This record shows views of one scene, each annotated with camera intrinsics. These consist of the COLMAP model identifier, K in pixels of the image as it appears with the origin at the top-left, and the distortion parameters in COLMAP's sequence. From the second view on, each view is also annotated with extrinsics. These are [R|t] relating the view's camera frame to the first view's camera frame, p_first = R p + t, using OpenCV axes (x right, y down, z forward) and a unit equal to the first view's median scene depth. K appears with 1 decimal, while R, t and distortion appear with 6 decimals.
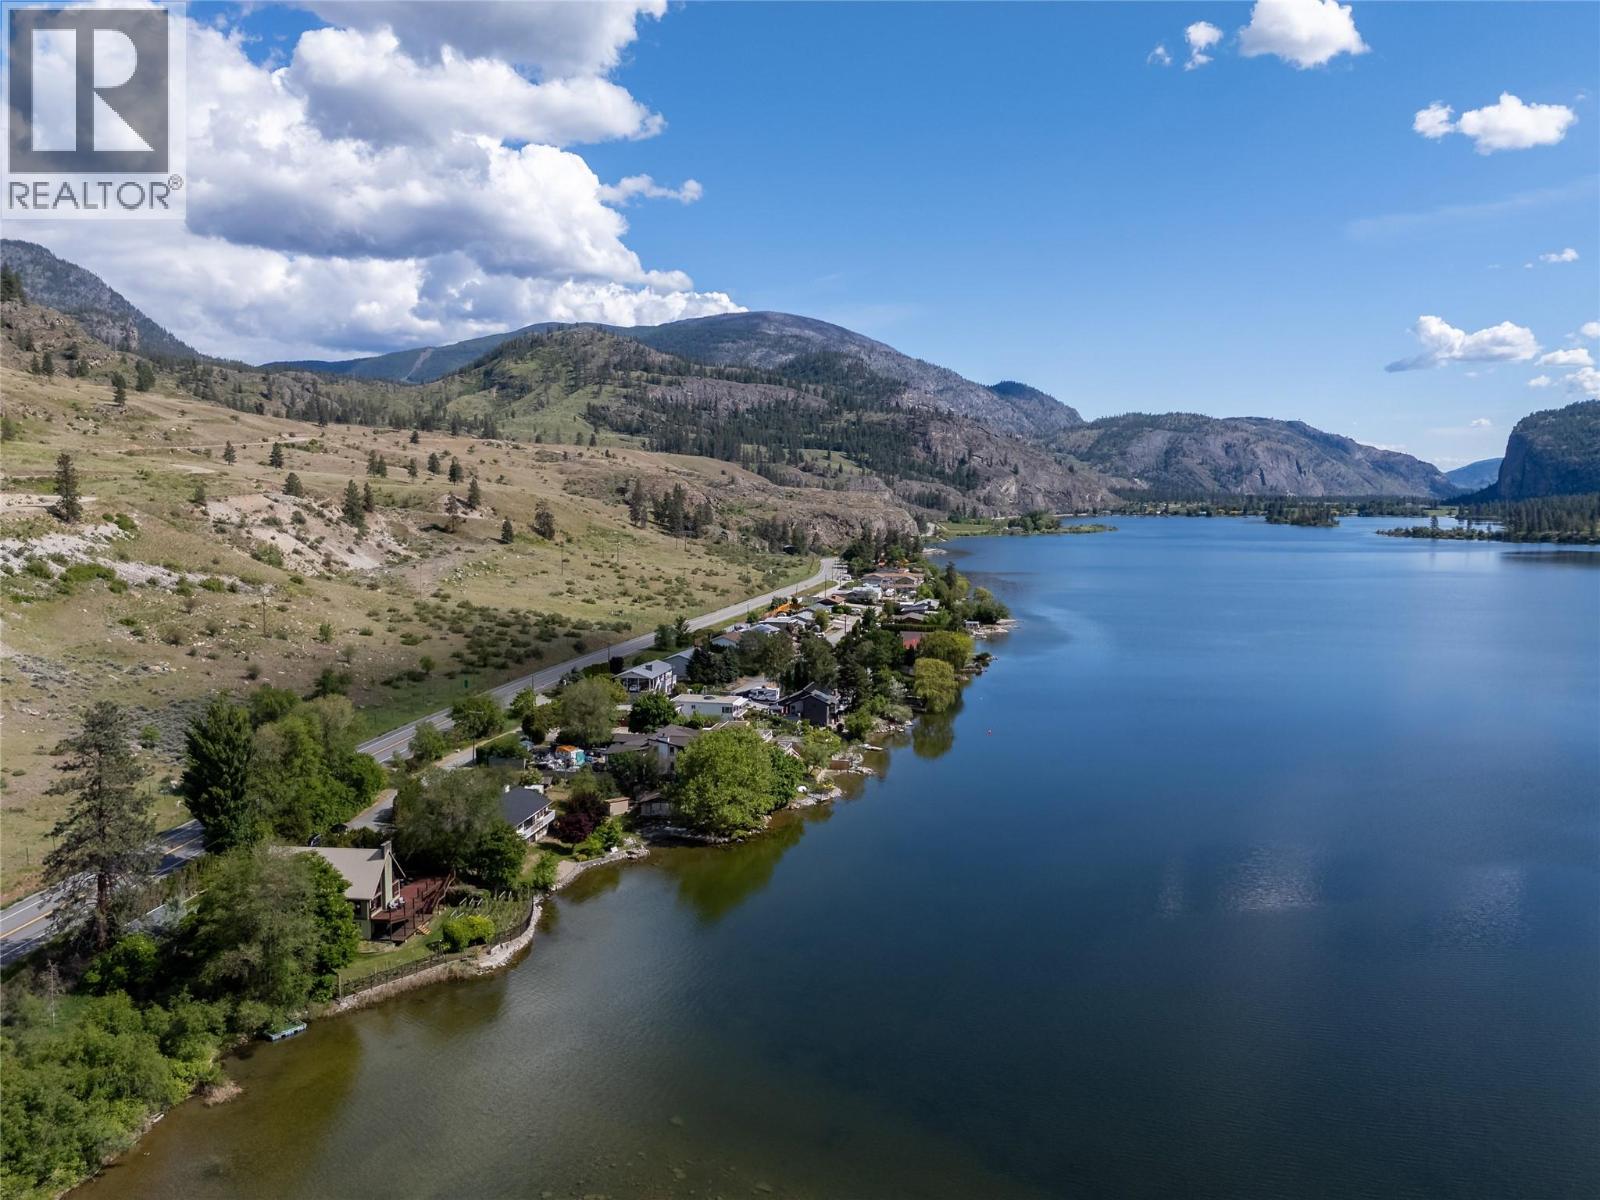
lens RADIAL K [[1180.0, 0, 808.4], [0, 1180.0, 603.1], [0, 0, 1]] dist [0.066549, -0.061631]
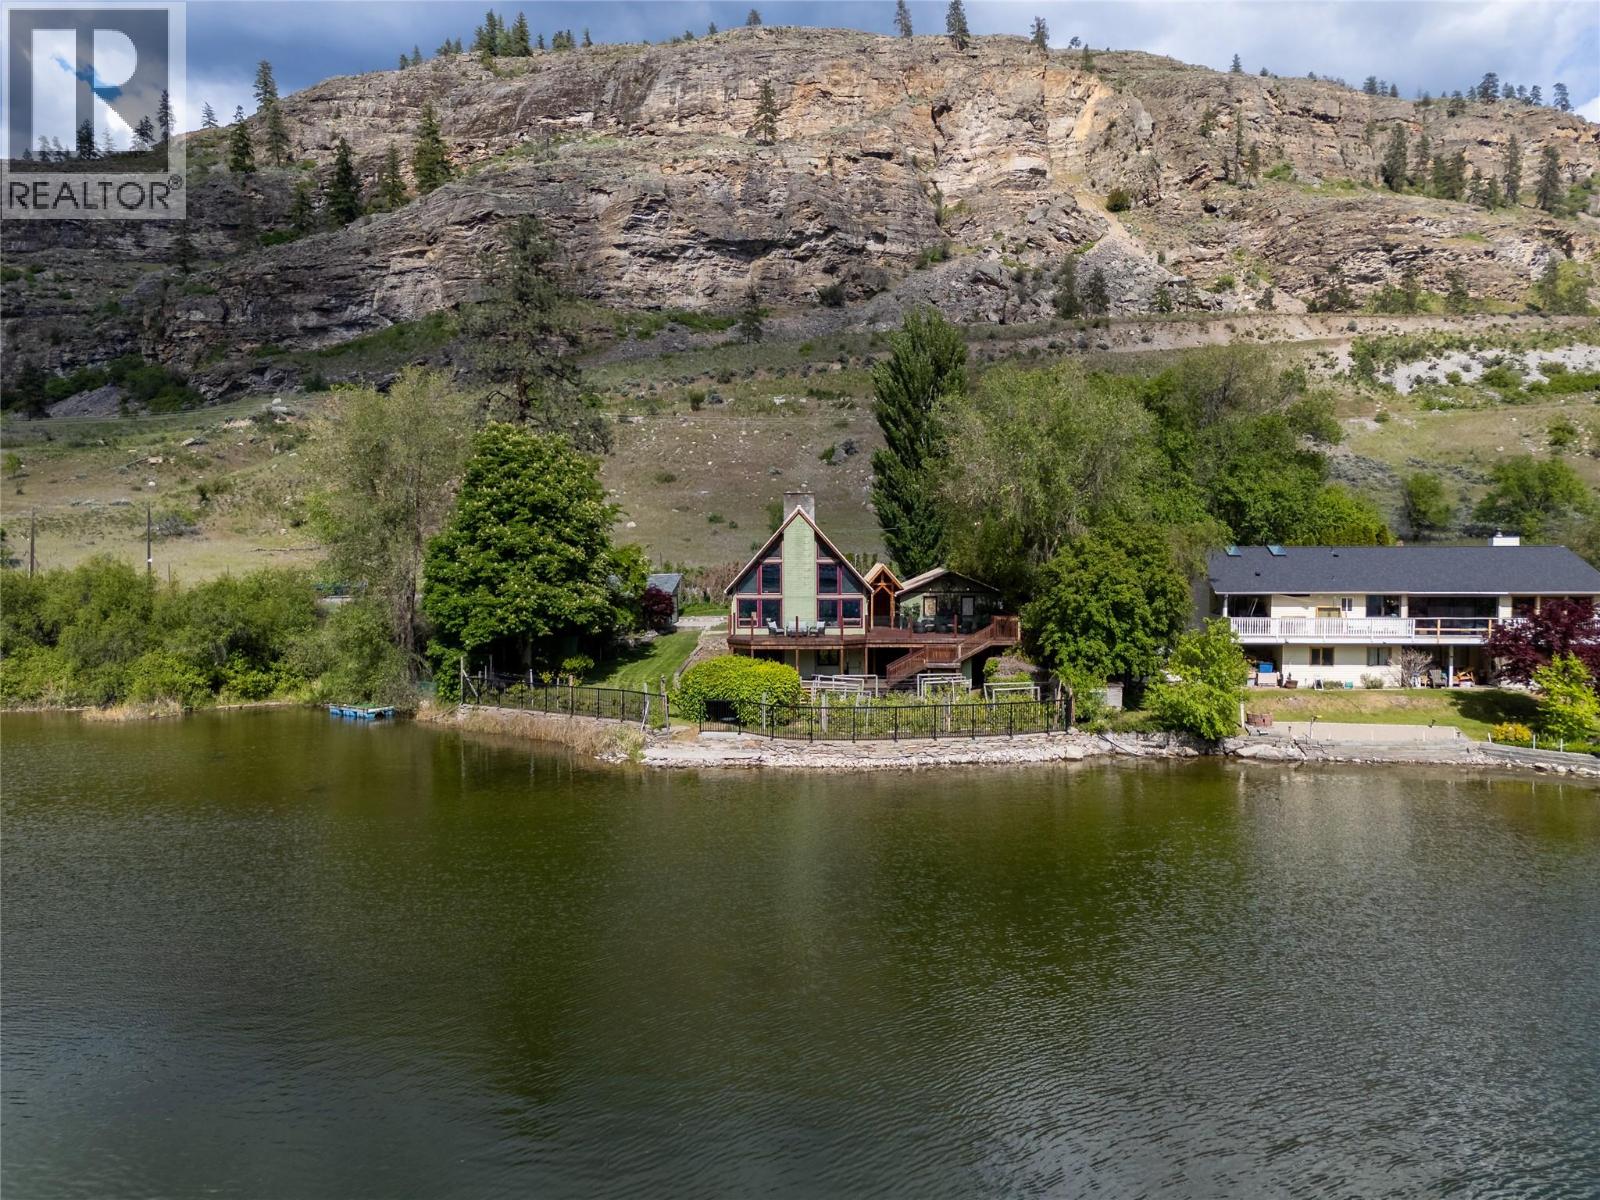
lens RADIAL K [[1180.0, 0, 808.4], [0, 1180.0, 603.1], [0, 0, 1]] dist [0.066549, -0.061631]
pose [[0.096165, 0.046378, -0.994284, 0.007151], [-0.096062, 0.994683, 0.037106, 0.016404], [0.990719, 0.091945, 0.100109, 0.069686]]
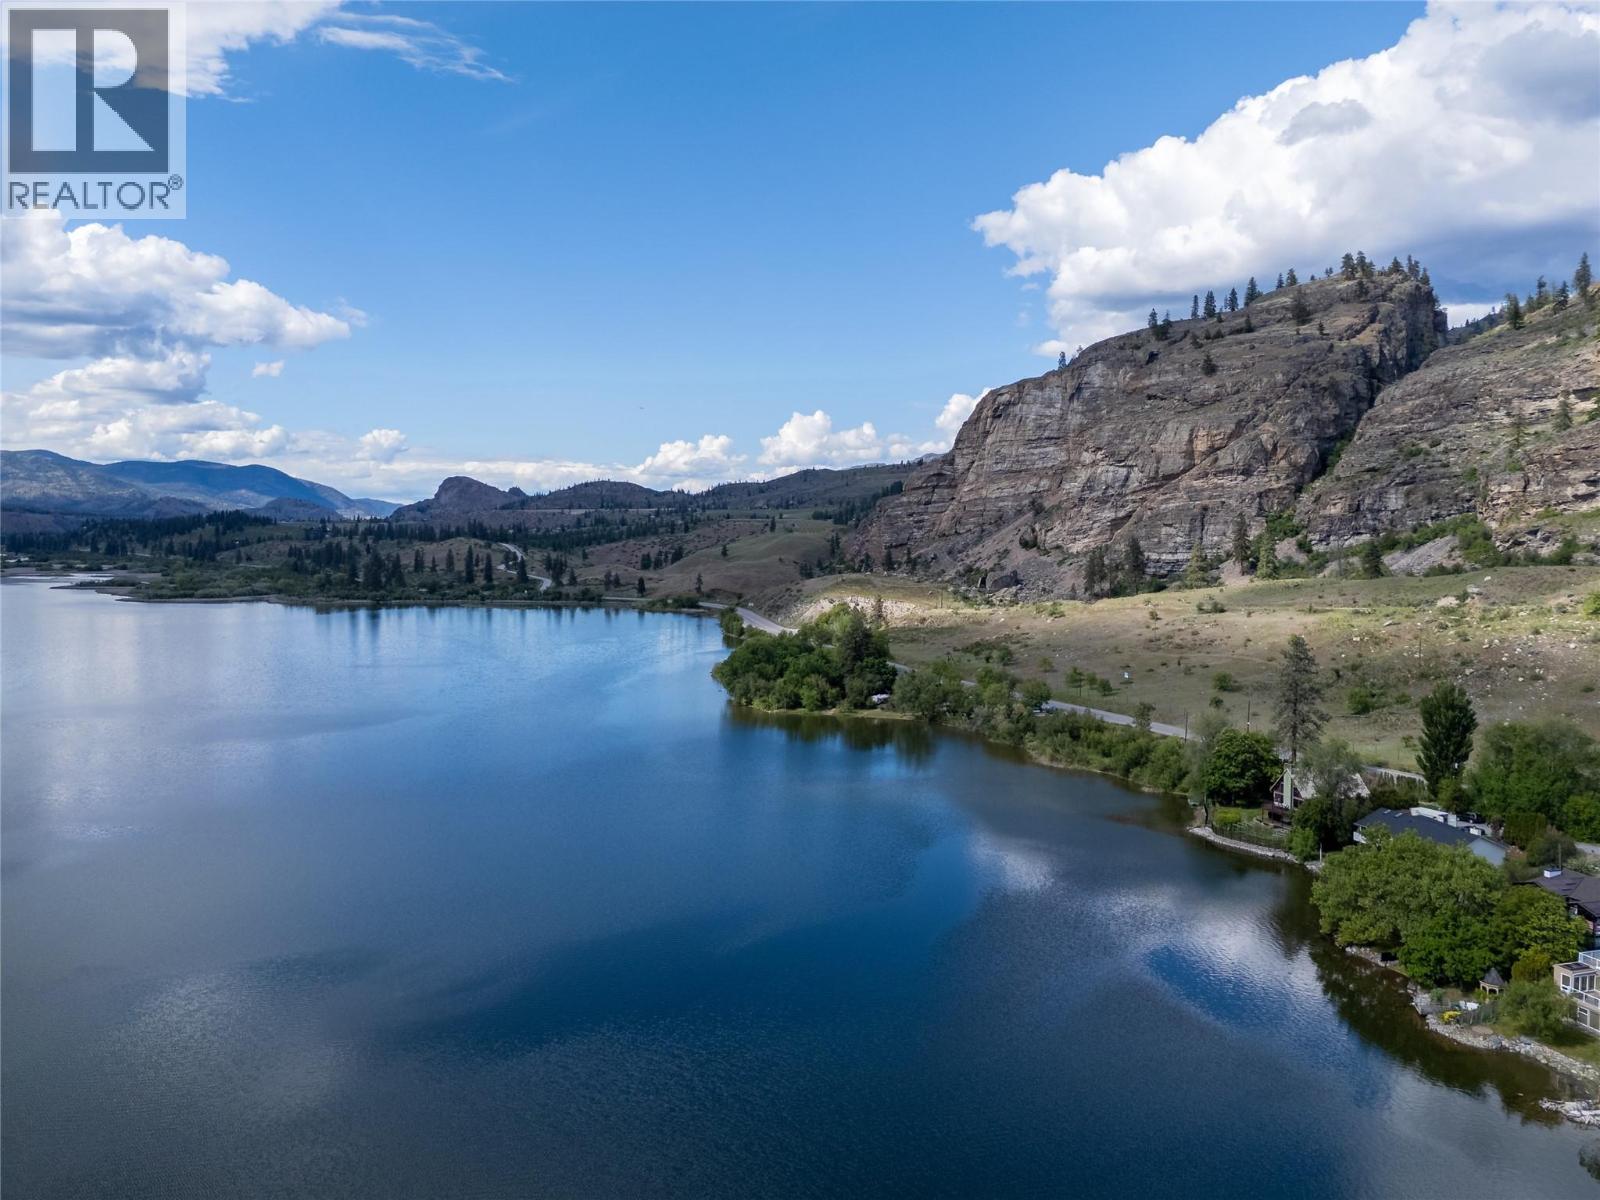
lens RADIAL K [[1180.0, 0, 808.4], [0, 1180.0, 603.1], [0, 0, 1]] dist [0.066549, -0.061631]
pose [[-0.885415, 0.015983, -0.464527, 0.060726], [-0.055485, 0.988628, 0.139774, -0.012188], [0.461478, 0.149532, -0.874459, 0.143752]]
